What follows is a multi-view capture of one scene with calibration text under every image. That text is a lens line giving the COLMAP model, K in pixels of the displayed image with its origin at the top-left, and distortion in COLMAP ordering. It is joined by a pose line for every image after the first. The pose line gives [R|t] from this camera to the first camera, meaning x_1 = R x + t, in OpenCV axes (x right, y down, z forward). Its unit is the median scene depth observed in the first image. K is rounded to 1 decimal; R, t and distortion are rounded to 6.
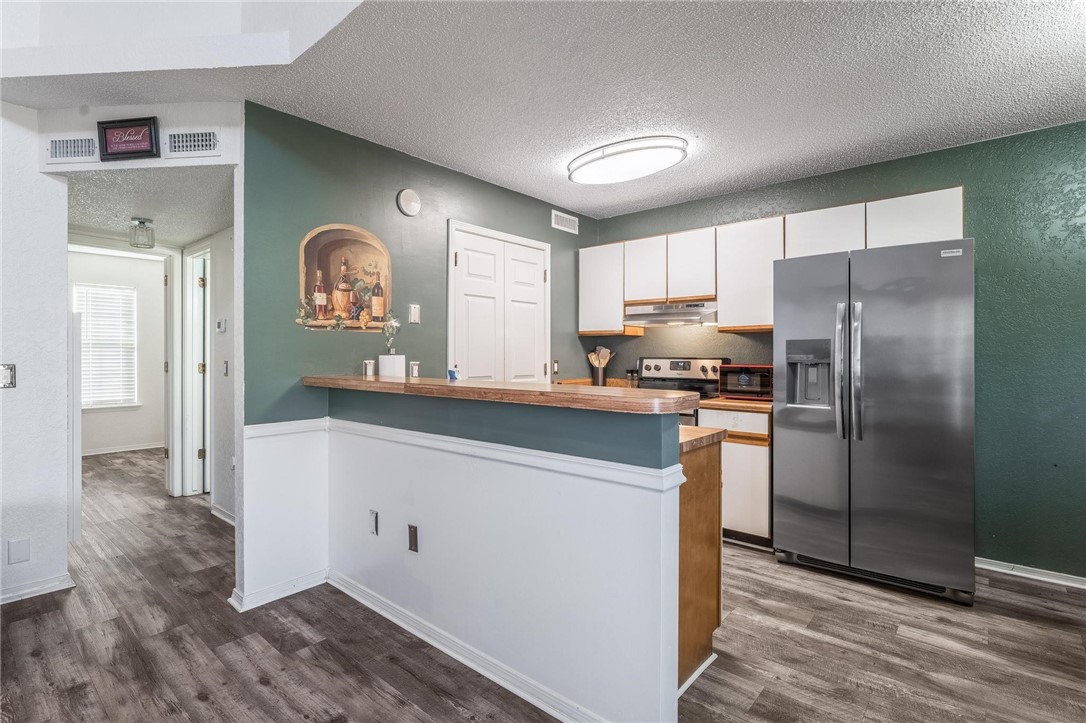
lens RADIAL K [[514.9, 0, 541.5], [0, 514.9, 359.0], [0, 0, 1]] dist [-0.004095, 0.000189]
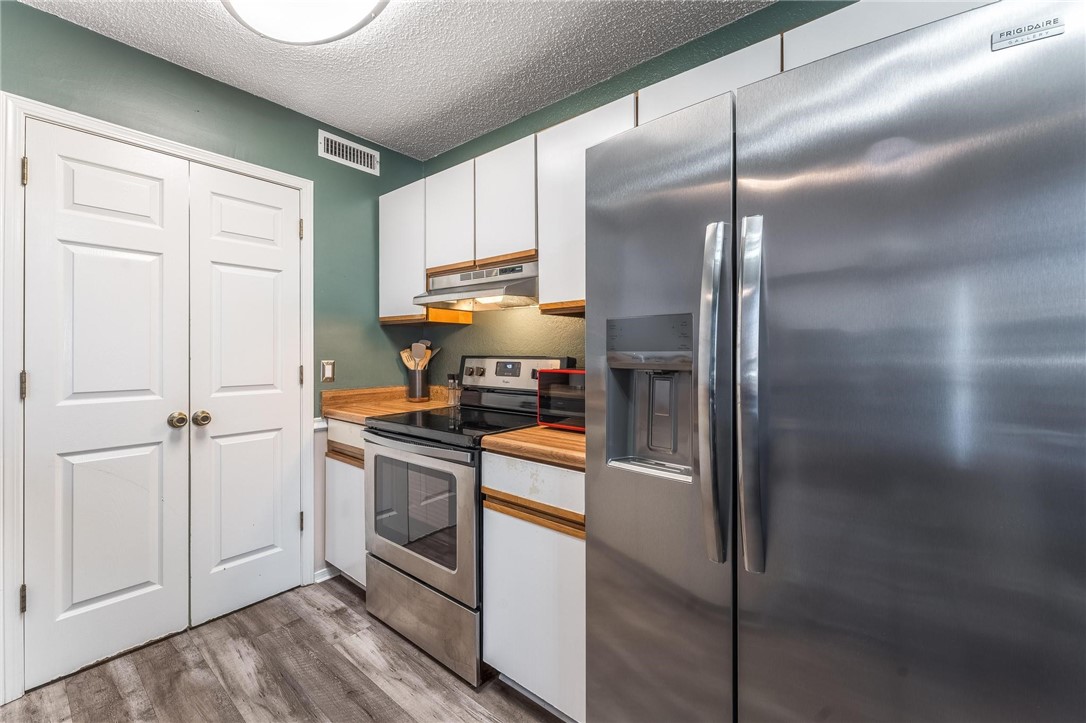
lens RADIAL K [[441.5, 0, 543.6], [0, 441.5, 352.3], [0, 0, 1]] dist [0.002385, -0.000118]
pose [[0.999814, -0.000794, 0.019285, 0.292714], [0.000987, 0.999950, -0.009968, -0.002054], [-0.019277, 0.009985, 0.999764, 0.434770]]
